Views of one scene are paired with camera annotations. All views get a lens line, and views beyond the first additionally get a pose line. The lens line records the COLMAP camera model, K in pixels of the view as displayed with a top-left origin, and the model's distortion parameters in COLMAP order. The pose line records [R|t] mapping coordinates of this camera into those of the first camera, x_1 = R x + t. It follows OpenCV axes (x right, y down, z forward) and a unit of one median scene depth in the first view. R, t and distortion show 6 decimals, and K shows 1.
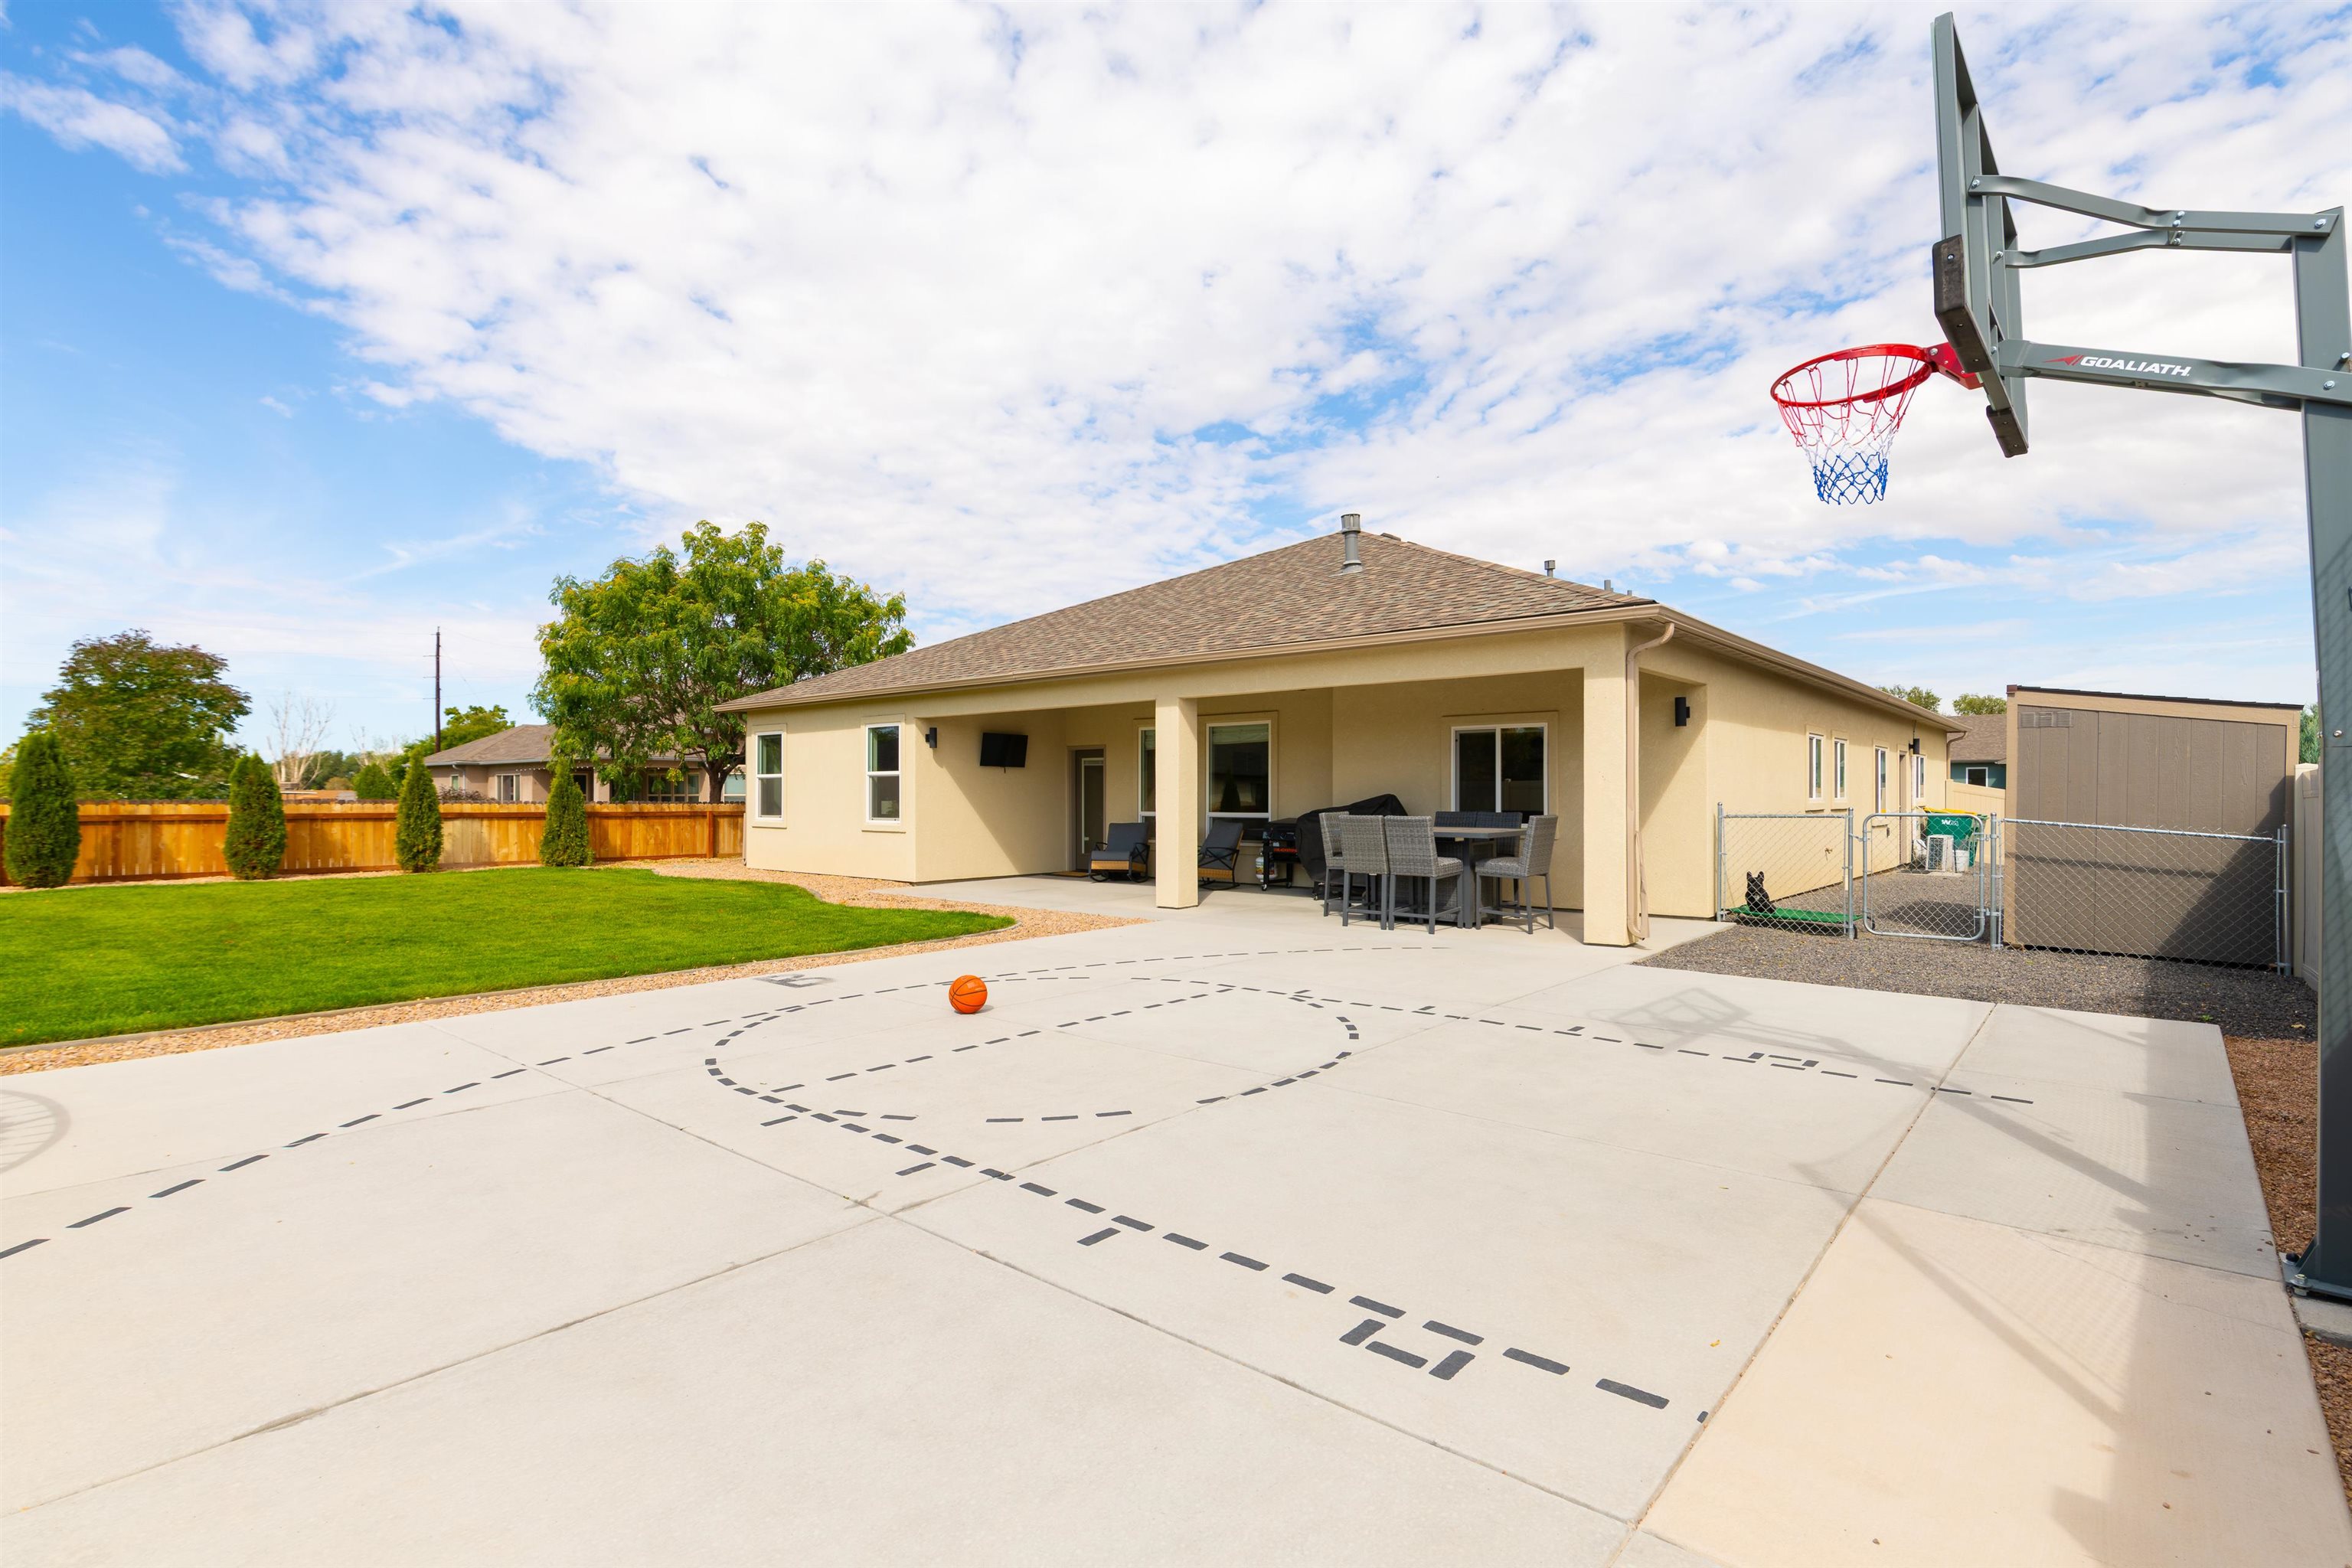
lens RADIAL K [[1075.1, 0, 1216.9], [0, 1075.1, 793.3], [0, 0, 1]] dist [0.004663, -0.001000]
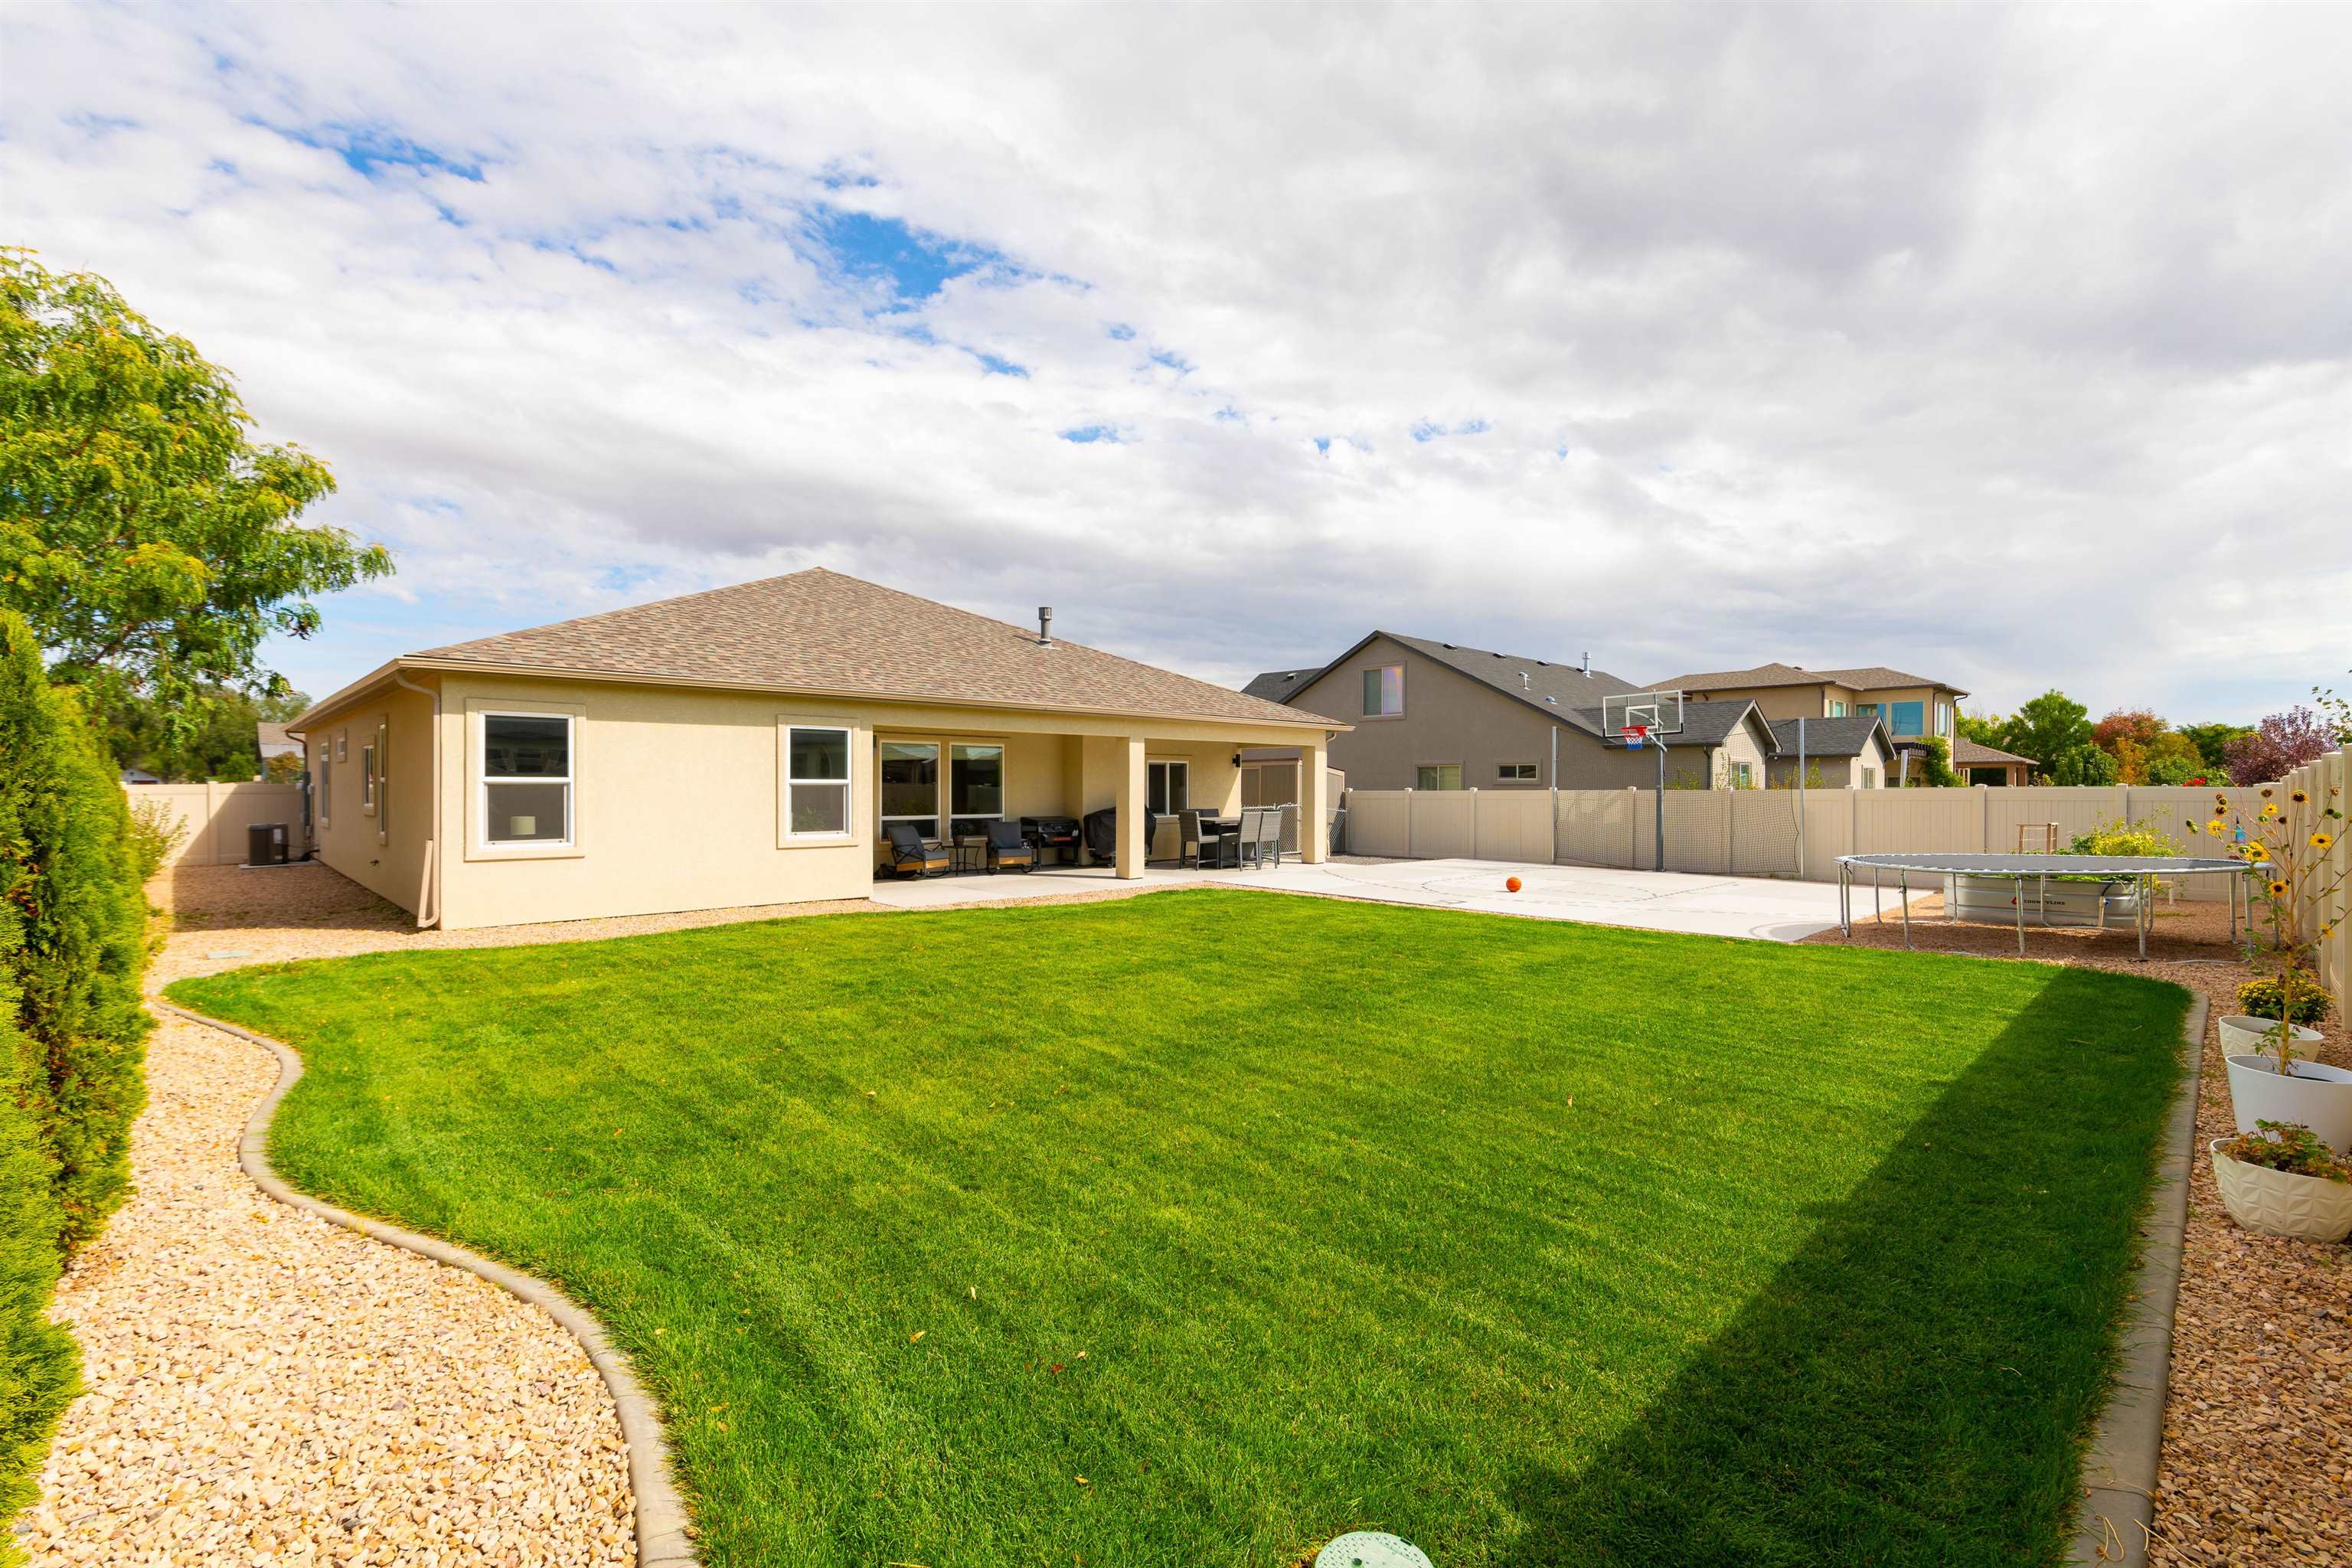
lens RADIAL K [[1013.9, 0, 1172.8], [0, 1013.9, 788.3], [0, 0, 1]] dist [0.003421, 0.000272]
pose [[0.123958, -0.001285, 0.992287, -0.856421], [-0.002222, 0.999996, 0.001573, -0.011729], [-0.992285, -0.002399, 0.123954, 0.467047]]
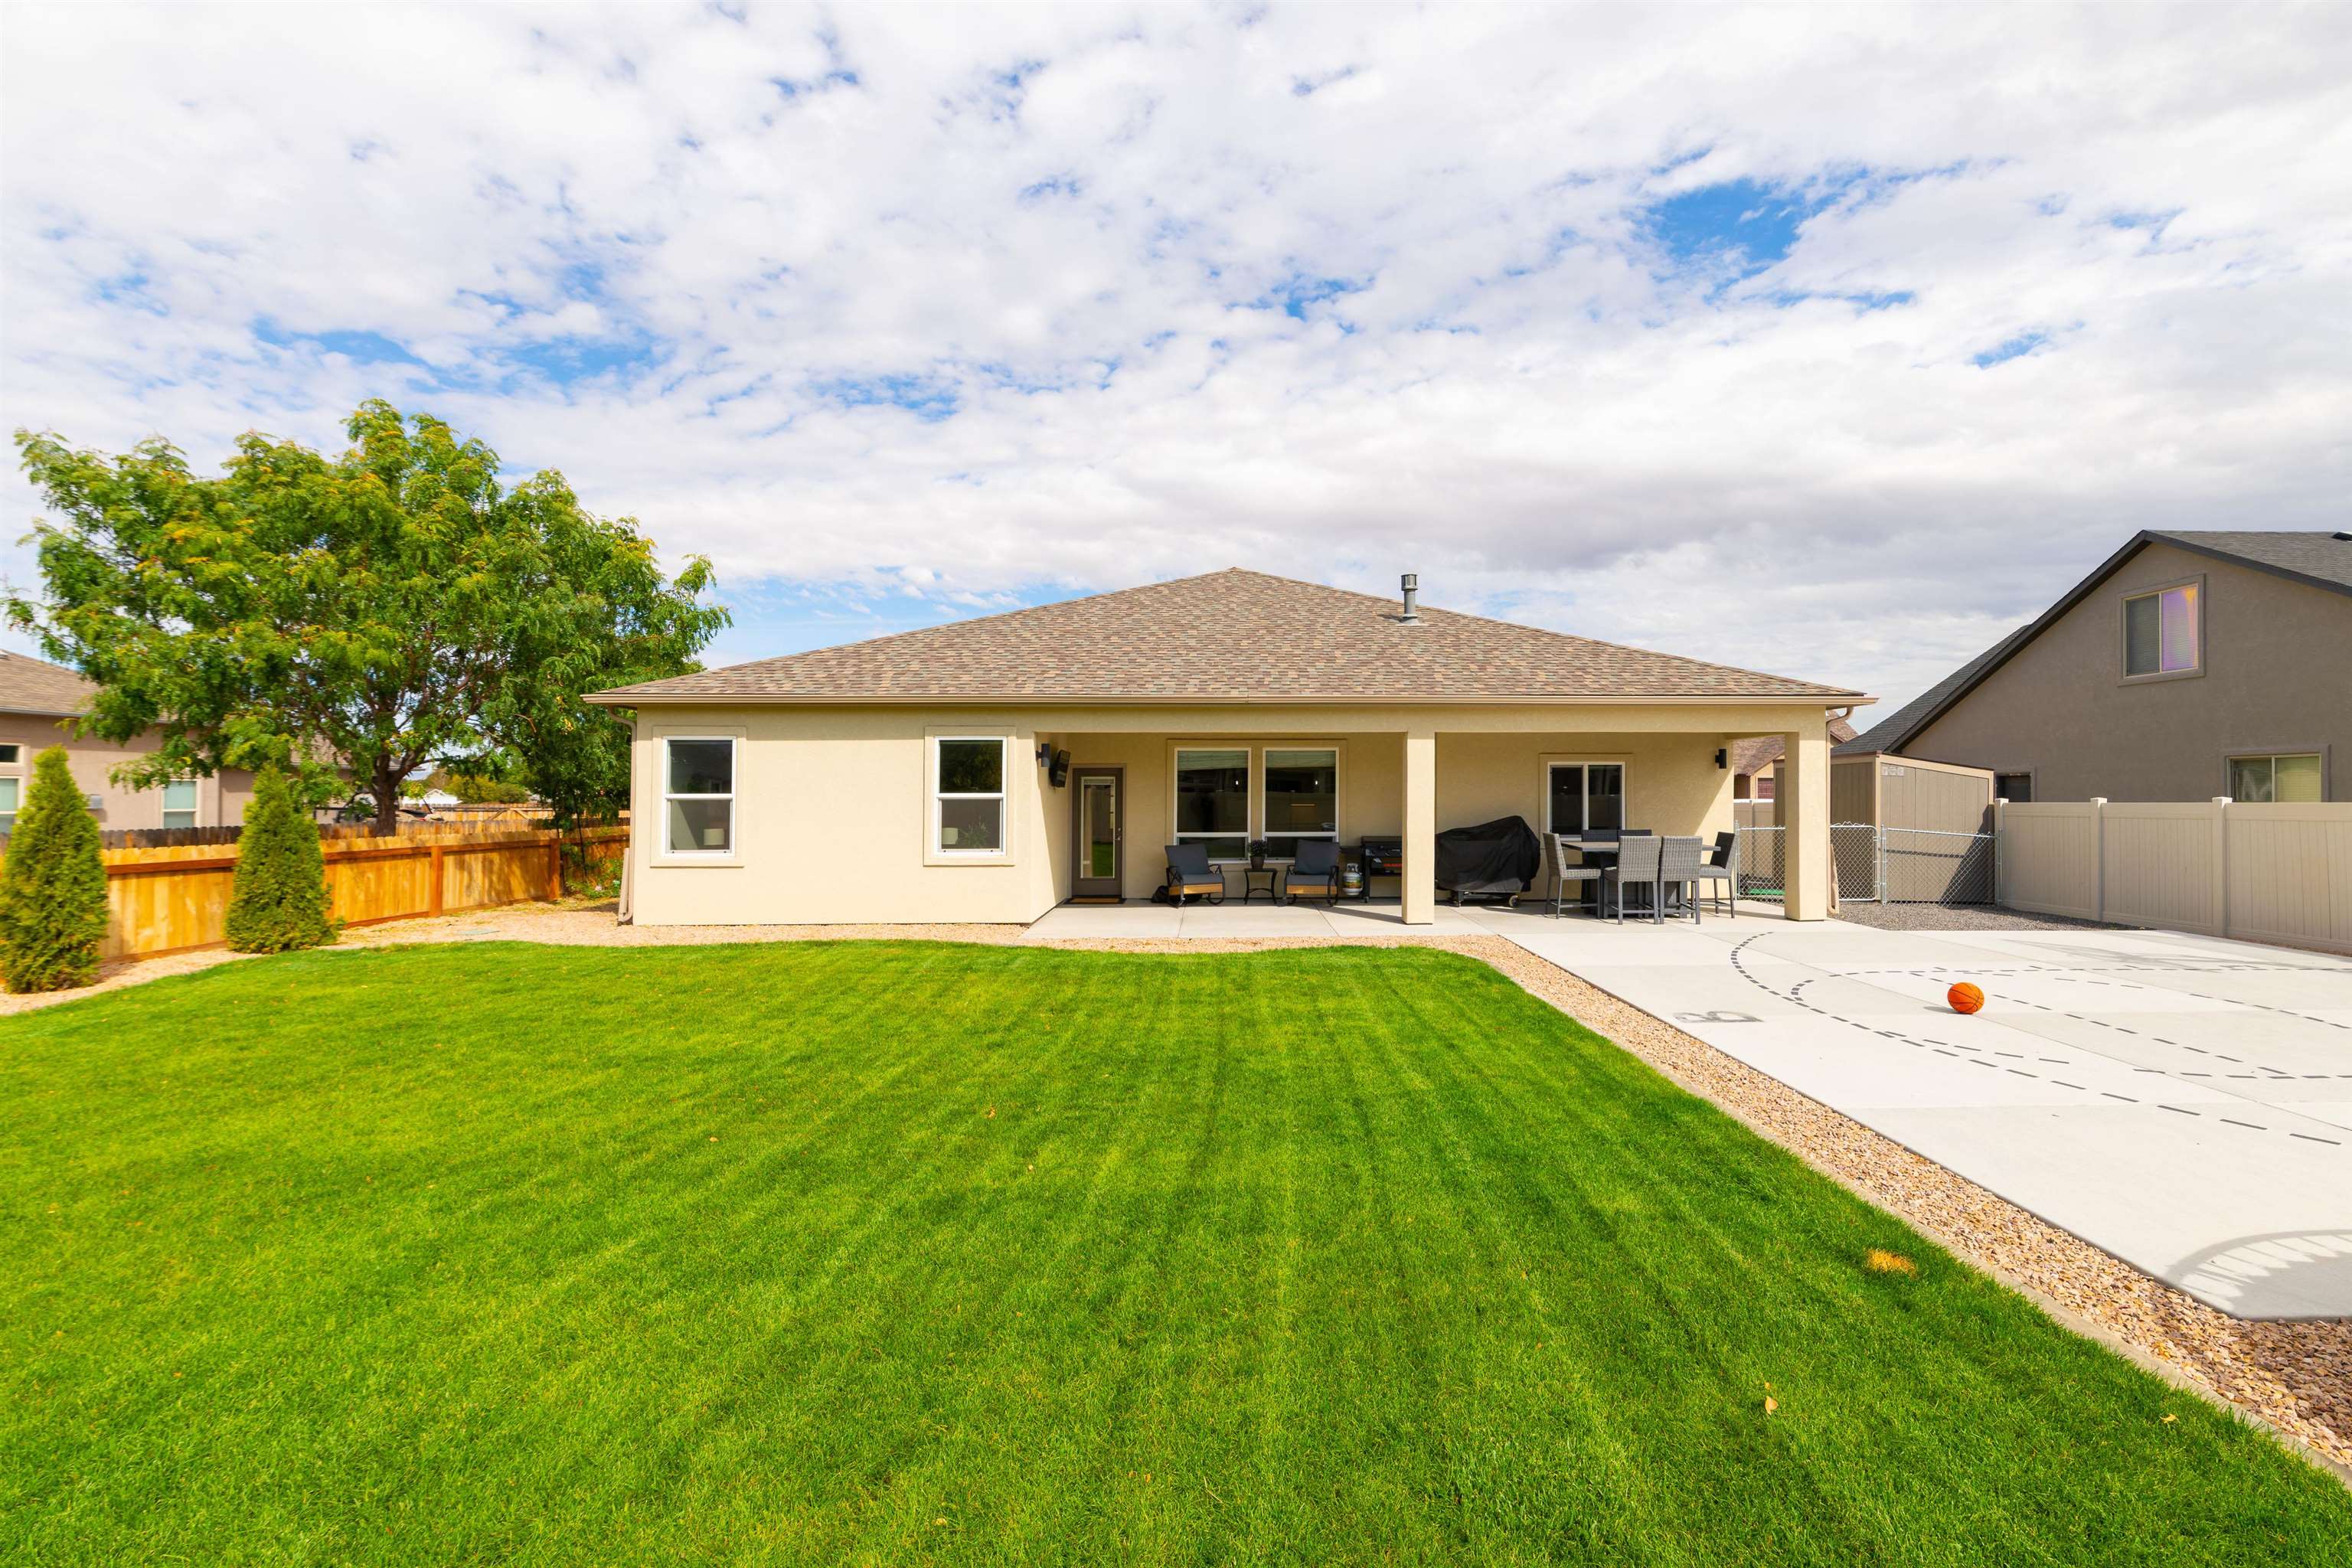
lens RADIAL K [[1013.9, 0, 1237.4], [0, 1013.9, 794.5], [0, 0, 1]] dist [0.003421, 0.000272]
pose [[0.756126, -0.001718, 0.654424, -0.516743], [0.001915, 0.999998, 0.000413, -0.015110], [-0.654423, 0.000941, 0.756128, 0.207914]]
